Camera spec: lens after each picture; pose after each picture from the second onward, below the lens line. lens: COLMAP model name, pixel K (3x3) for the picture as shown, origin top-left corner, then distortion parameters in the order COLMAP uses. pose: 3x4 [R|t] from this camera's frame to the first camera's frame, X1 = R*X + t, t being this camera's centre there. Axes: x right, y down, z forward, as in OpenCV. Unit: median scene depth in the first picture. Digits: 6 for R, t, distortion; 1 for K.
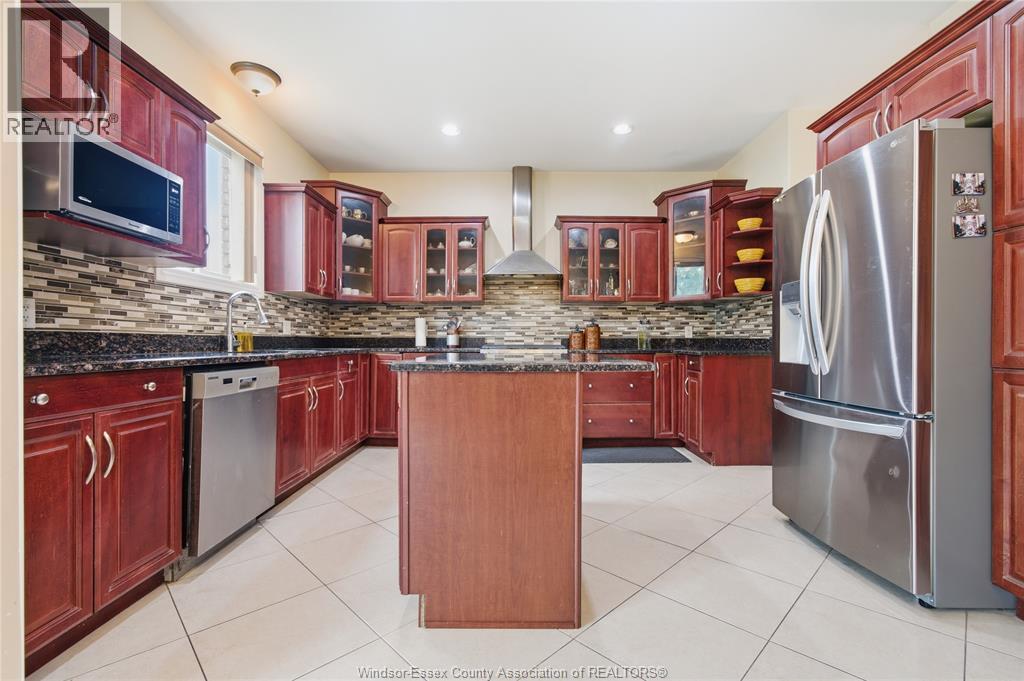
lens RADIAL K [[459.6, 0, 511.5], [0, 459.6, 339.6], [0, 0, 1]] dist [0.001074, 0.001049]
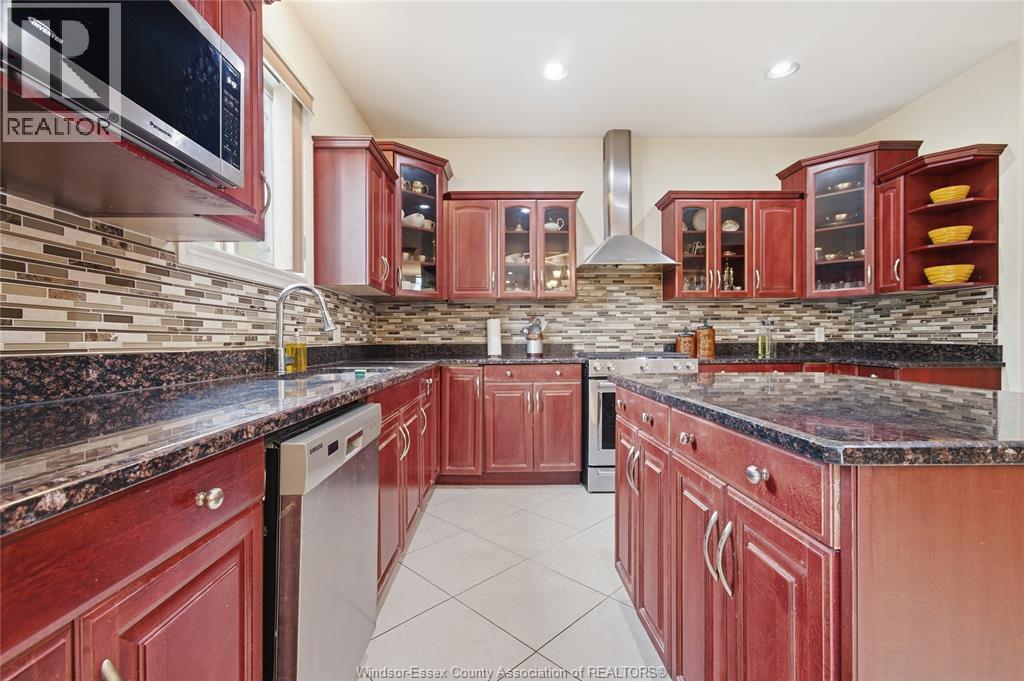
lens RADIAL K [[459.6, 0, 511.5], [0, 459.6, 339.6], [0, 0, 1]] dist [0.001074, 0.001049]
pose [[0.999793, -0.006303, 0.019335, -0.202429], [0.006233, 0.999974, 0.003669, -0.016359], [-0.019358, -0.003548, 0.999806, 0.224823]]
